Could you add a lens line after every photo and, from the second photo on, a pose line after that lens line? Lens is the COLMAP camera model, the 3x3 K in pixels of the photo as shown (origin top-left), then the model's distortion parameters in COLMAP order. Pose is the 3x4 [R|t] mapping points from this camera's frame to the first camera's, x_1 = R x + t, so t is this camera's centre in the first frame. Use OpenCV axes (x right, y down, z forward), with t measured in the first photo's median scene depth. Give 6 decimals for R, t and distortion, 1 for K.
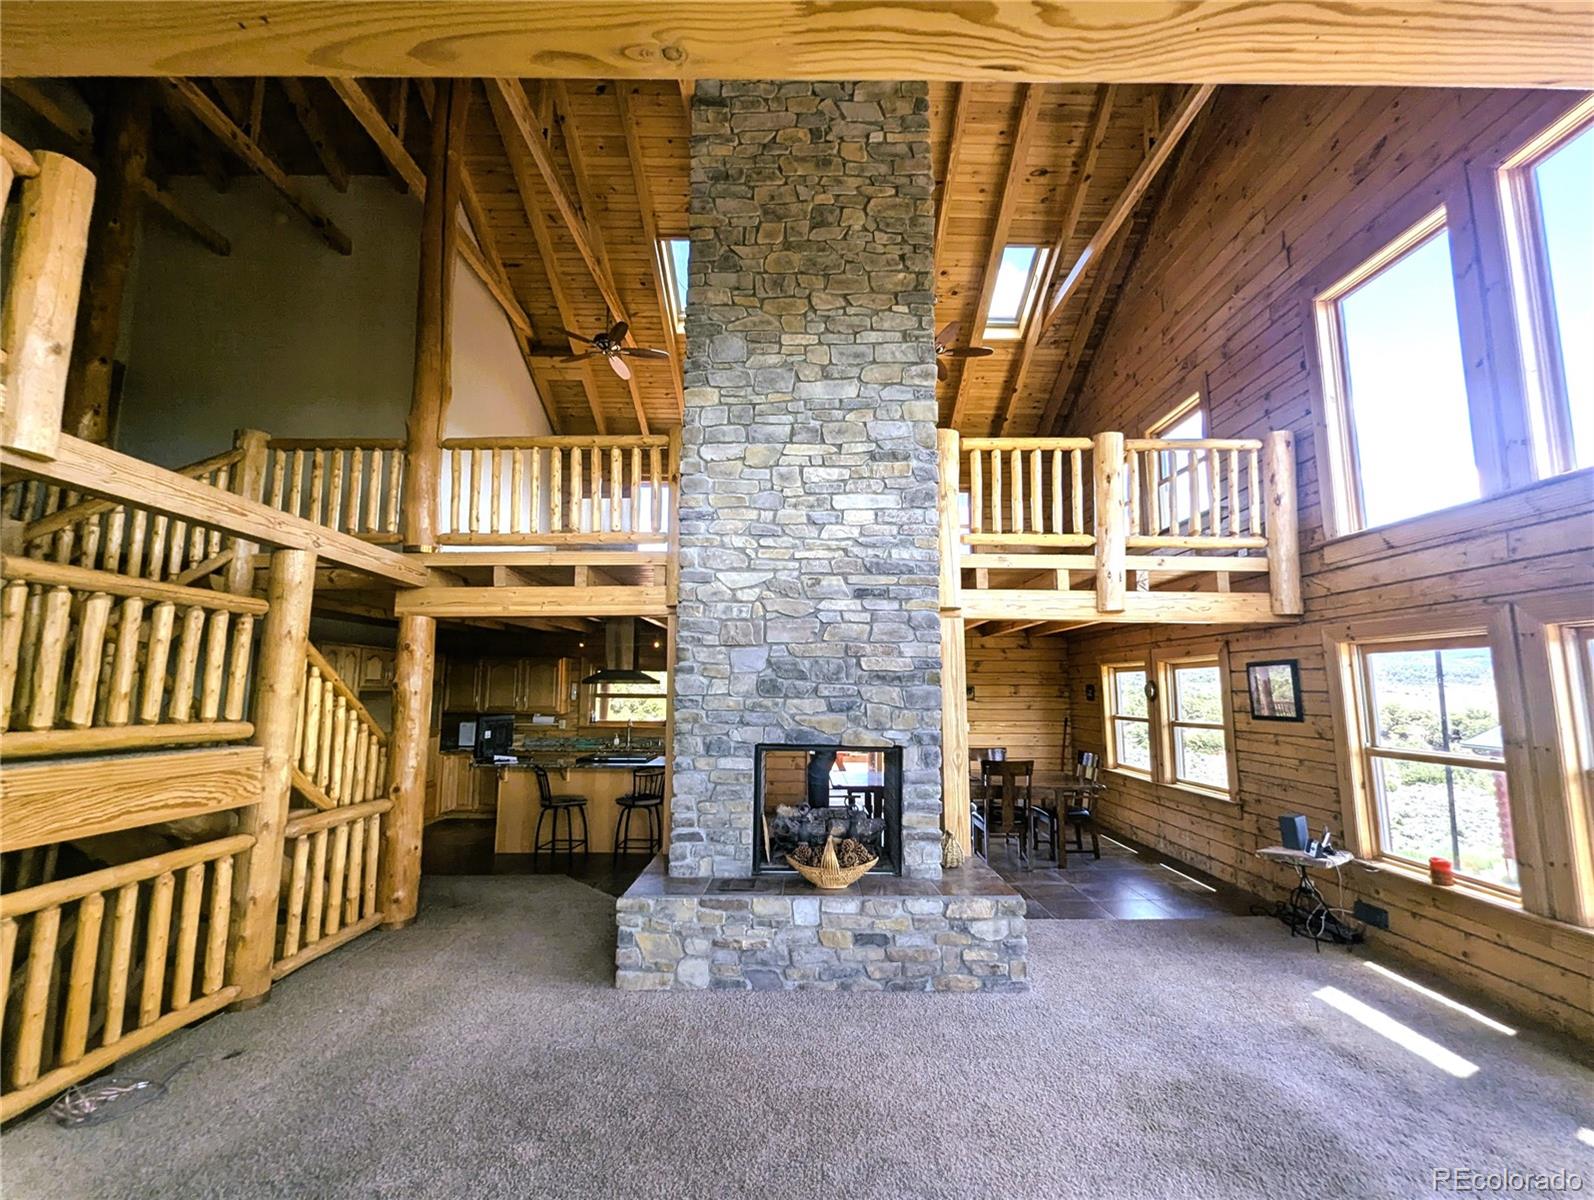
lens RADIAL K [[666.1, 0, 800.2], [0, 666.1, 610.0], [0, 0, 1]] dist [0.003016, 0.001355]
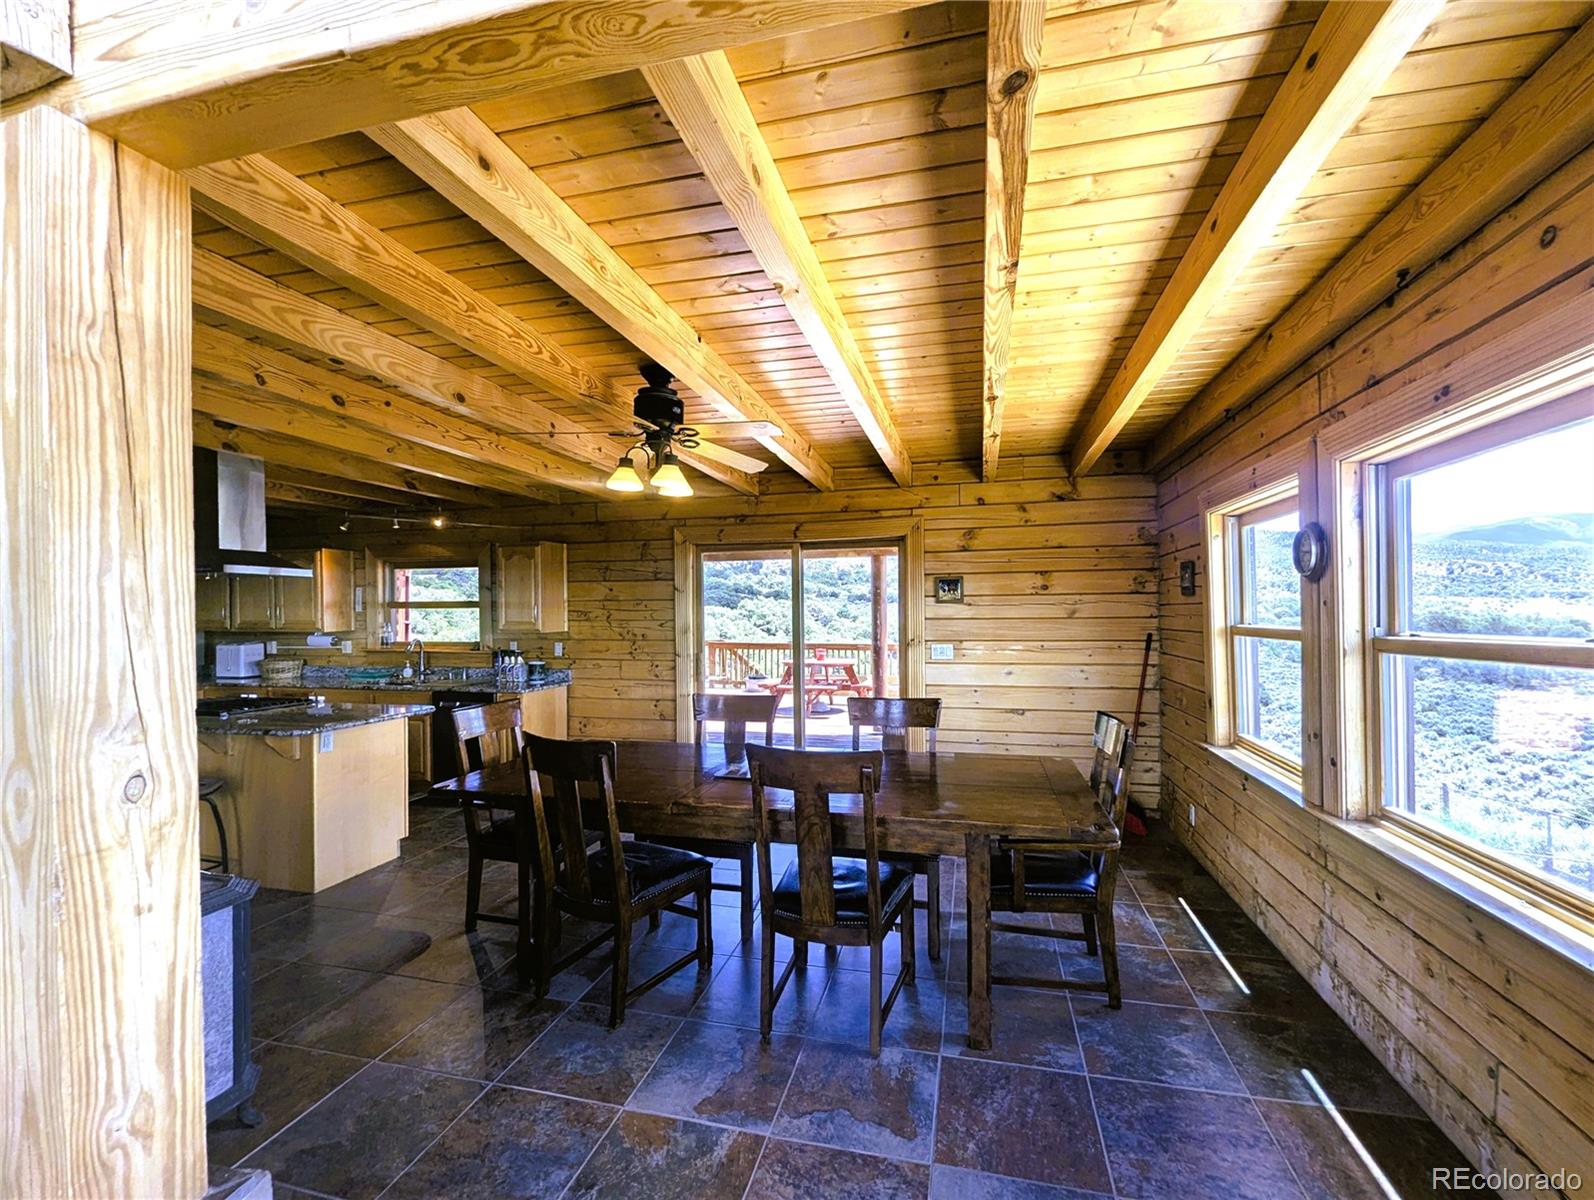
lens RADIAL K [[666.1, 0, 804.5], [0, 666.1, 606.8], [0, 0, 1]] dist [0.003016, 0.001355]
pose [[0.970066, -0.015085, -0.242372, 0.318915], [0.041576, 0.993650, 0.104556, 0.092522], [0.239255, -0.111503, 0.964533, 0.538933]]
